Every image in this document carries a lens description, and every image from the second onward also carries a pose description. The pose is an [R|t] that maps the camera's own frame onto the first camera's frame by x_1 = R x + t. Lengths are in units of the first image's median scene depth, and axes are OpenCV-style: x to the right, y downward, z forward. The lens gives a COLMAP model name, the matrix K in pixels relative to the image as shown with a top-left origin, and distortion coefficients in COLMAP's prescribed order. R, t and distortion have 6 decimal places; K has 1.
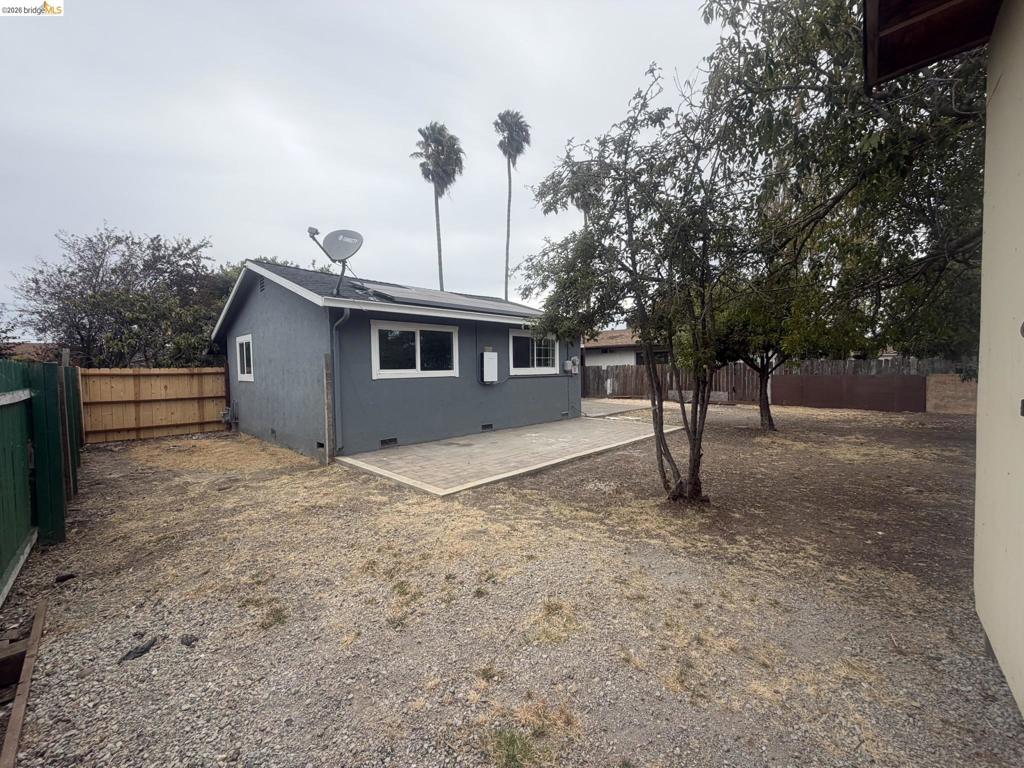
lens RADIAL K [[406.4, 0, 512.1], [0, 406.4, 386.6], [0, 0, 1]] dist [0.002503, 0.000127]
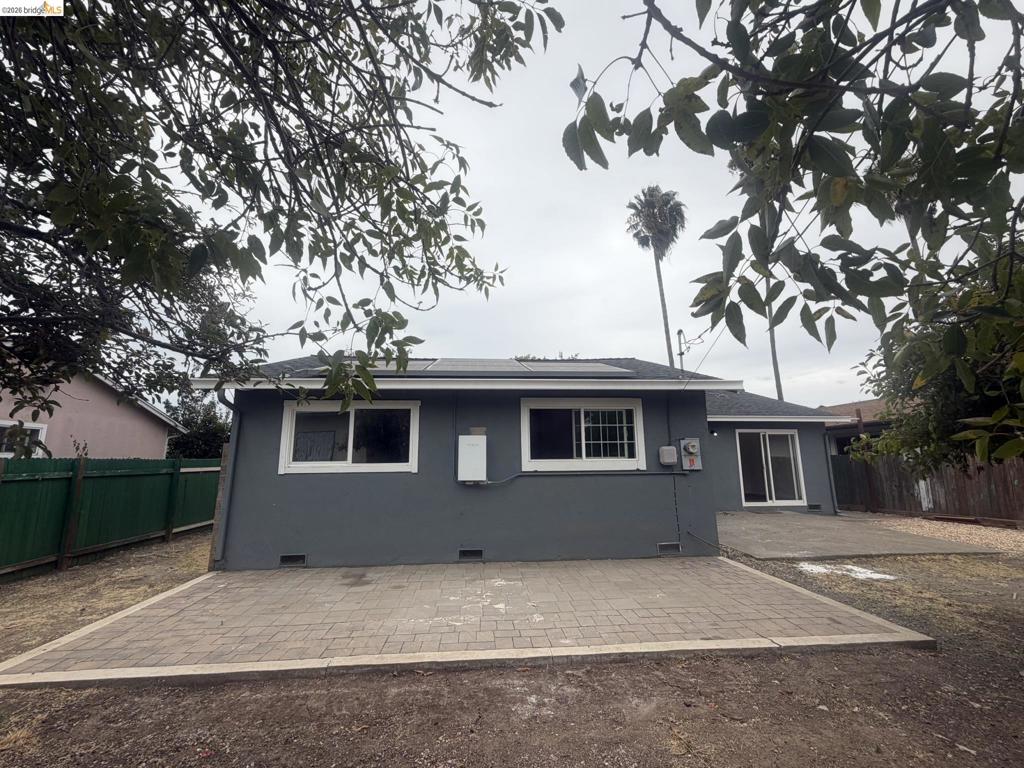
lens RADIAL K [[422.5, 0, 512.0], [0, 422.5, 384.0], [0, 0, 1]] dist [0.000603, -0.000123]
pose [[0.757107, -0.110588, -0.643862, 0.453602], [-0.029771, 0.978704, -0.203107, -0.028985], [0.652612, 0.172942, 0.737692, 0.528106]]
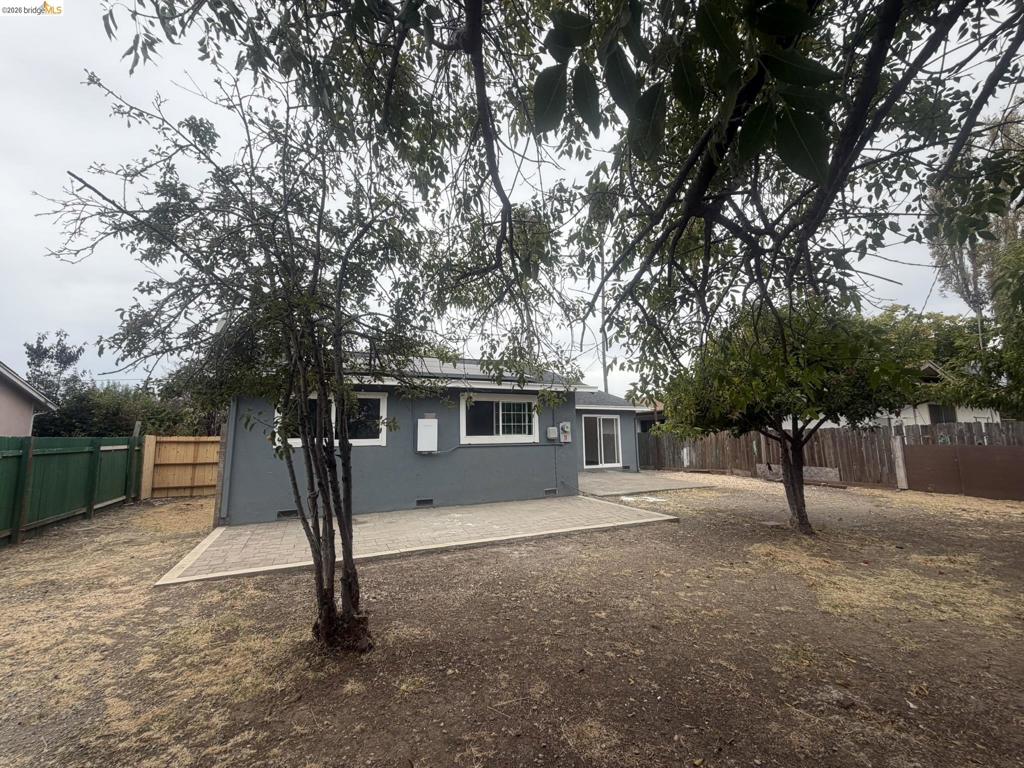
lens RADIAL K [[407.5, 0, 509.5], [0, 407.5, 384.5], [0, 0, 1]] dist [0.000426, 0.000117]
pose [[0.933987, -0.045714, -0.354372, 0.456822], [-0.013582, 0.986523, -0.163059, -0.013522], [0.357050, 0.157108, 0.920778, 0.207279]]
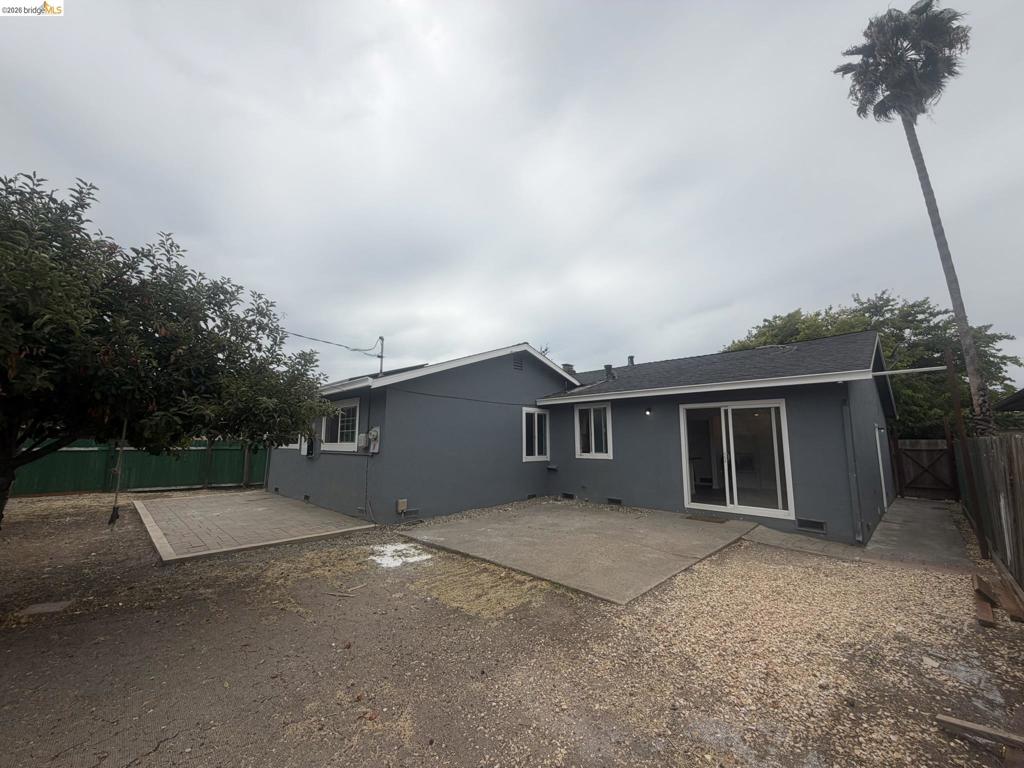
lens RADIAL K [[407.5, 0, 509.5], [0, 407.5, 384.5], [0, 0, 1]] dist [0.000426, 0.000117]
pose [[-0.015839, -0.126063, -0.991896, 1.077805], [-0.043383, 0.991173, -0.125278, -0.089819], [0.998933, 0.041047, -0.021168, 1.603210]]
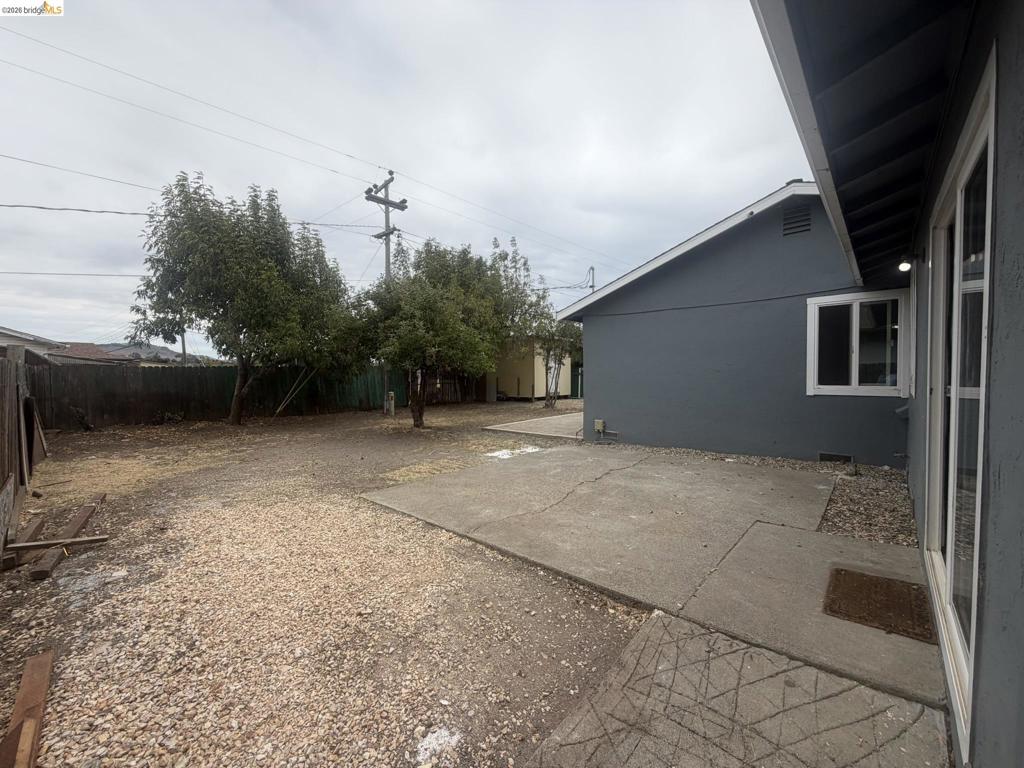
lens RADIAL K [[407.5, 0, 509.5], [0, 407.5, 384.5], [0, 0, 1]] dist [0.000426, 0.000117]
pose [[-0.999443, 0.028188, -0.017889, 0.410413], [0.026848, 0.997105, 0.071133, -0.095375], [0.019843, 0.070613, -0.997306, 2.263850]]
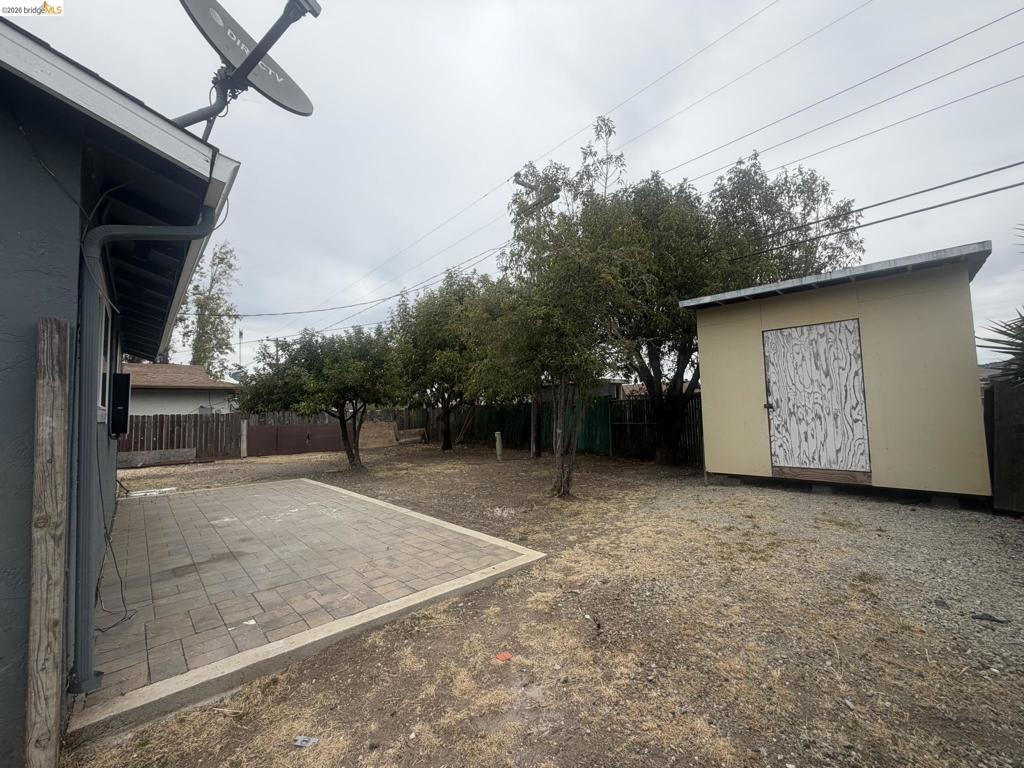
lens RADIAL K [[406.4, 0, 512.1], [0, 406.4, 386.6], [0, 0, 1]] dist [0.002503, 0.000127]
pose [[0.056343, 0.080886, 0.995130, -0.516636], [0.067219, 0.994144, -0.084611, 0.003661], [-0.996146, 0.071659, 0.050576, 0.527866]]
